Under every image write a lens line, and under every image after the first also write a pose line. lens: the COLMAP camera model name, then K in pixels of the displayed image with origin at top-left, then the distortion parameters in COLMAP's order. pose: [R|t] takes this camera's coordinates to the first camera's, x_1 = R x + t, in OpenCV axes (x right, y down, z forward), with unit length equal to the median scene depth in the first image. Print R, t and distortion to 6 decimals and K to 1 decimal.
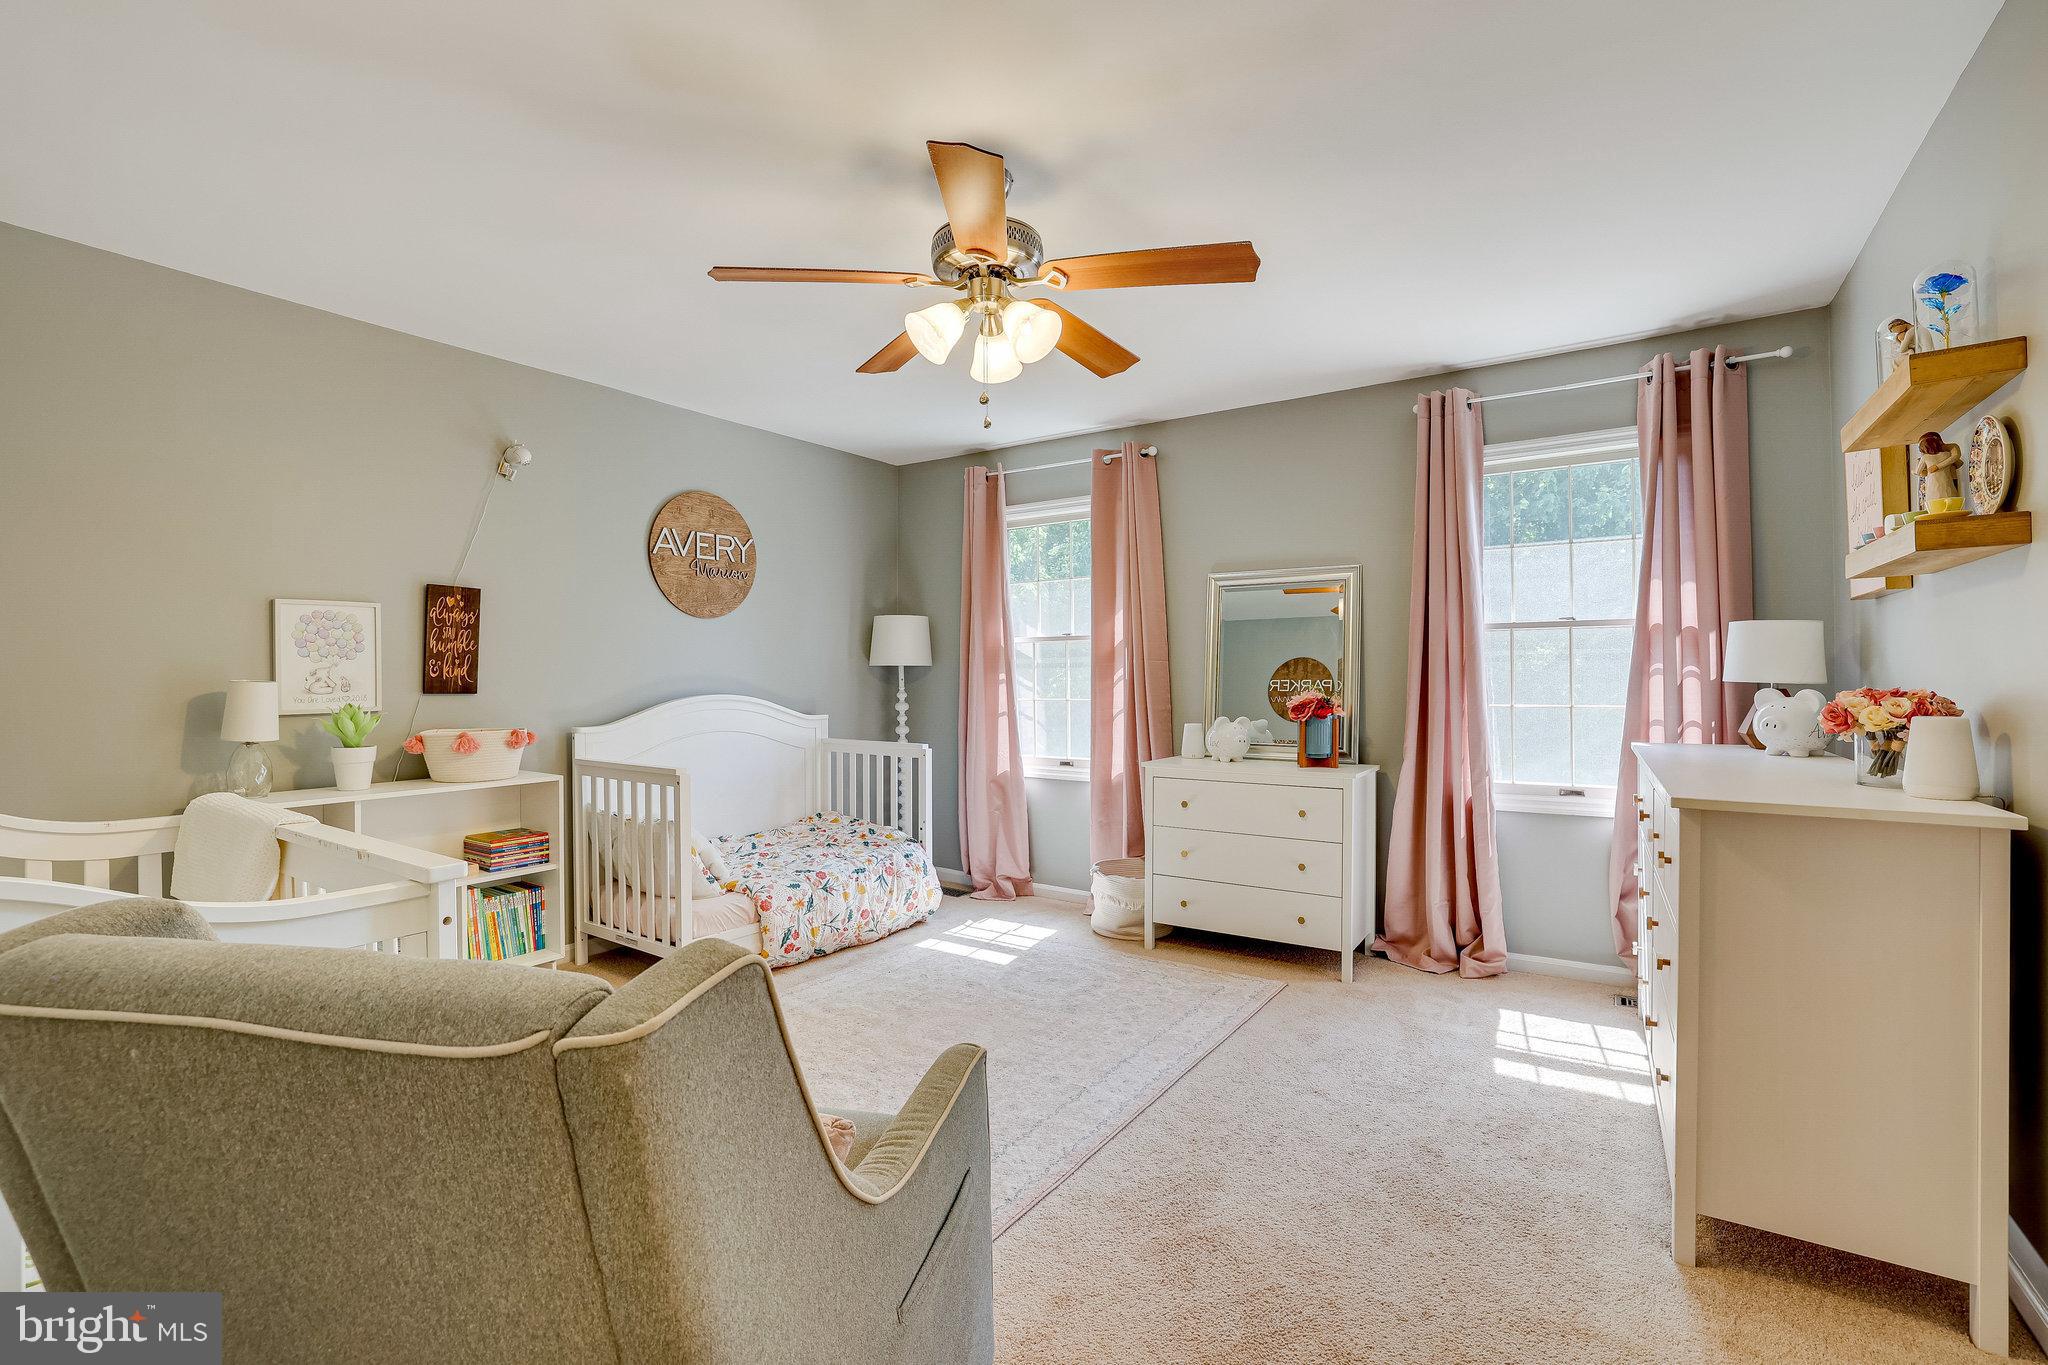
lens RADIAL K [[899.9, 0, 1033.9], [0, 899.9, 678.1], [0, 0, 1]] dist [-0.003512, 0.000135]
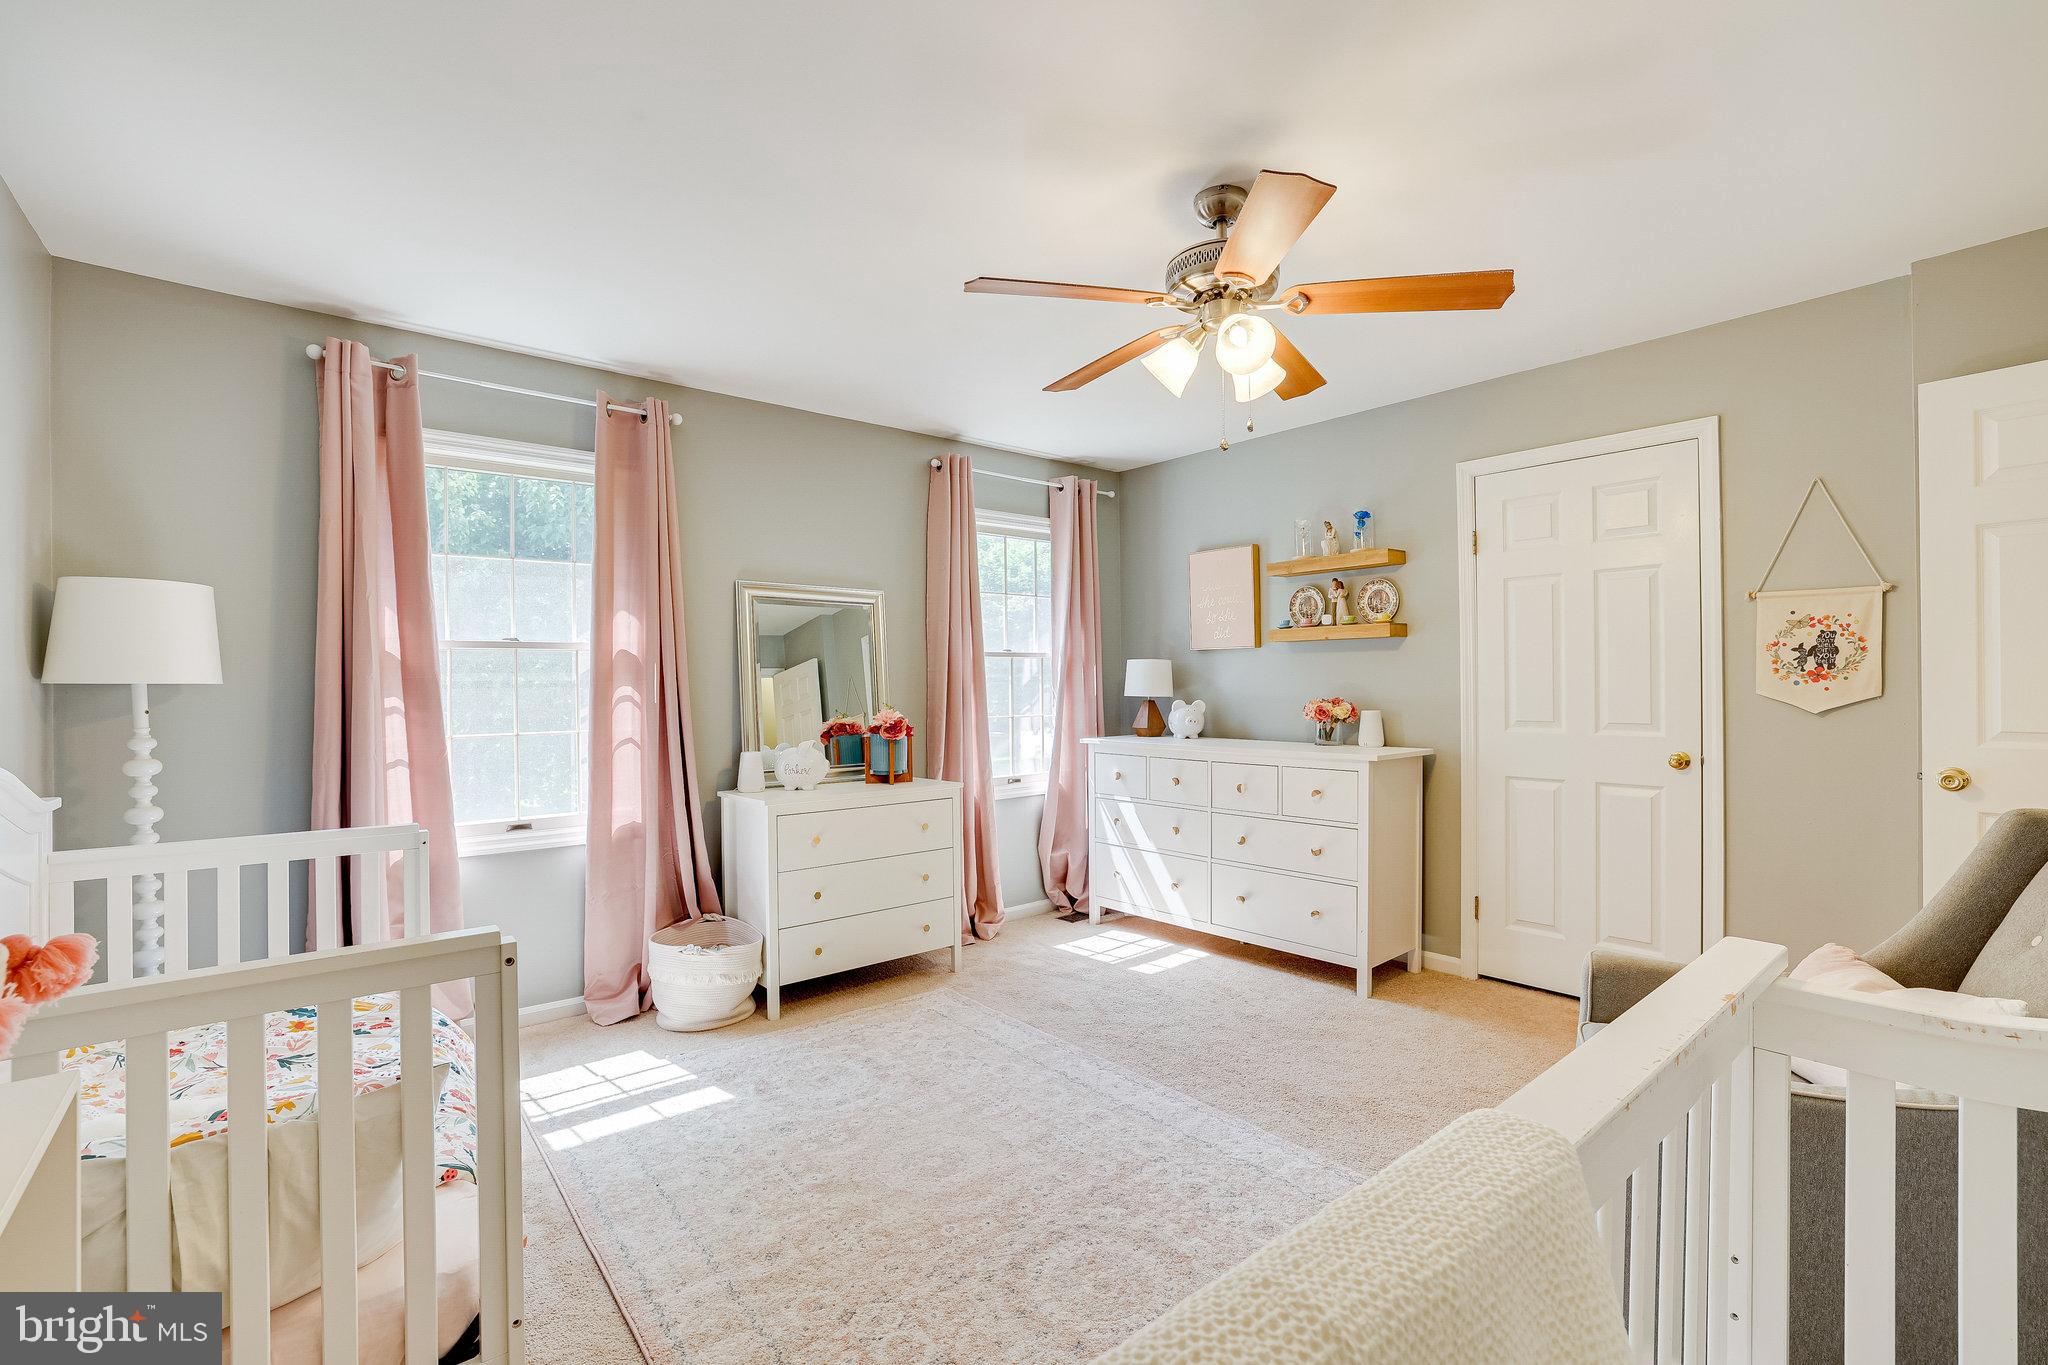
lens RADIAL K [[899.9, 0, 1030.6], [0, 899.9, 679.7], [0, 0, 1]] dist [-0.003512, 0.000135]
pose [[0.299166, 0.002838, 0.954197, -0.544476], [0.007276, 0.999960, -0.005255, -0.011831], [-0.954173, 0.008515, 0.299133, 0.457400]]
